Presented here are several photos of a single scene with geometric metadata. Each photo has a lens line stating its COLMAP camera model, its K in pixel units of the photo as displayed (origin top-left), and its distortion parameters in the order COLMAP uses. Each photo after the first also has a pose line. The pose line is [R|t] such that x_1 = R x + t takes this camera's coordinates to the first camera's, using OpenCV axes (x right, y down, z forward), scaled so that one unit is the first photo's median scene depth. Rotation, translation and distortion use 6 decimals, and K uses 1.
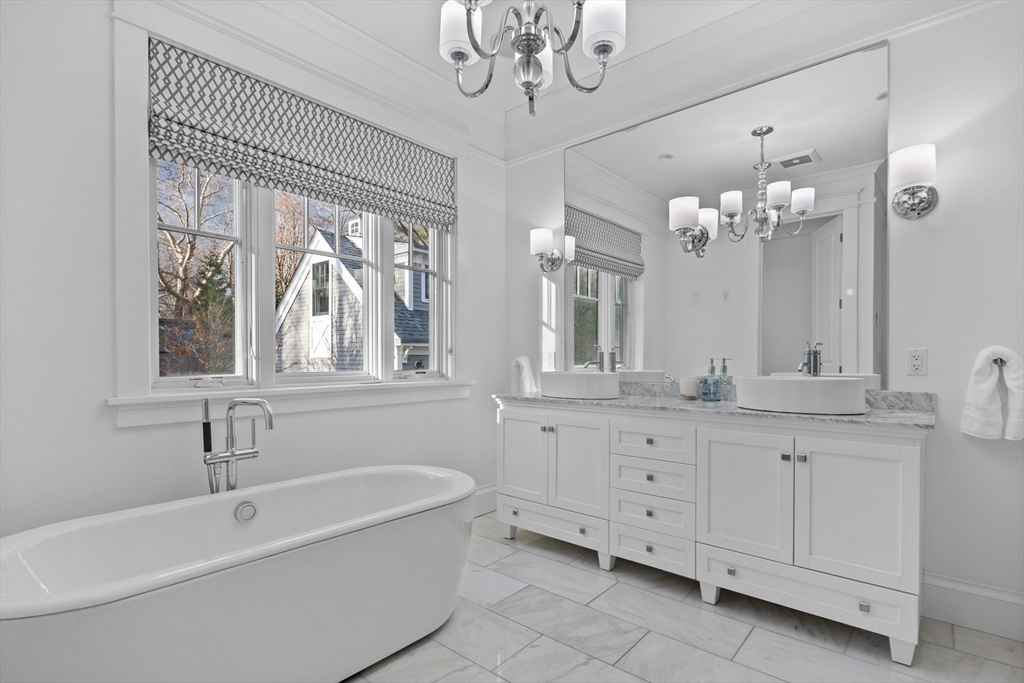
lens RADIAL K [[498.3, 0, 512.3], [0, 498.3, 361.2], [0, 0, 1]] dist [-0.000018, -0.000646]
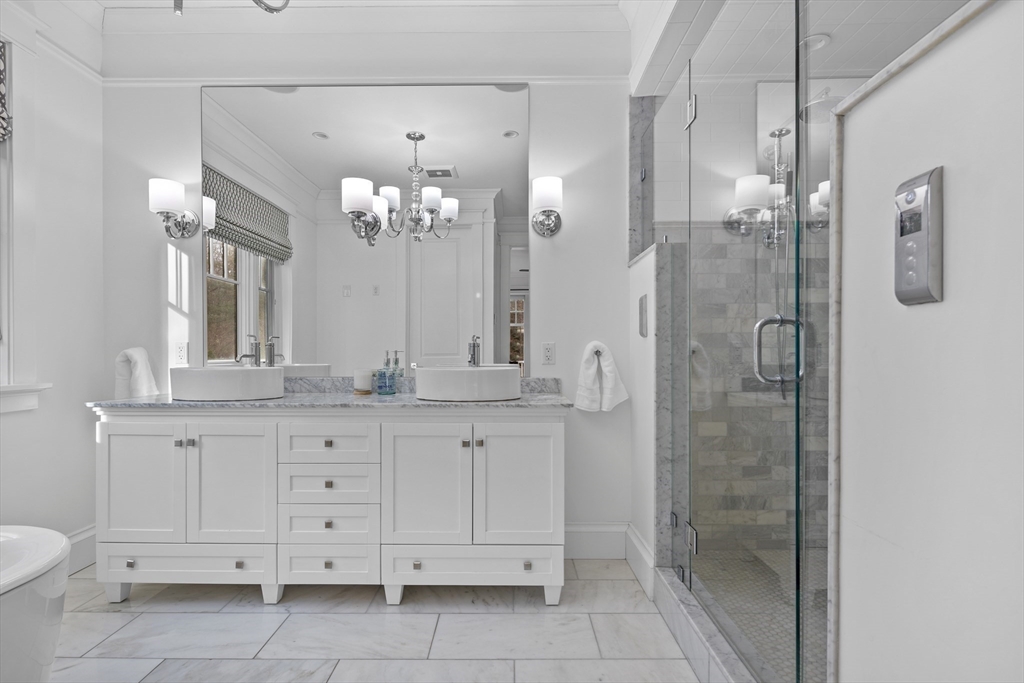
lens RADIAL K [[496.9, 0, 511.6], [0, 496.9, 354.7], [0, 0, 1]] dist [-0.000630, -0.001632]
pose [[0.758757, -0.002776, 0.651368, -0.045987], [0.003834, 0.999993, -0.000205, 0.003681], [-0.651363, 0.002653, 0.758762, 0.103004]]
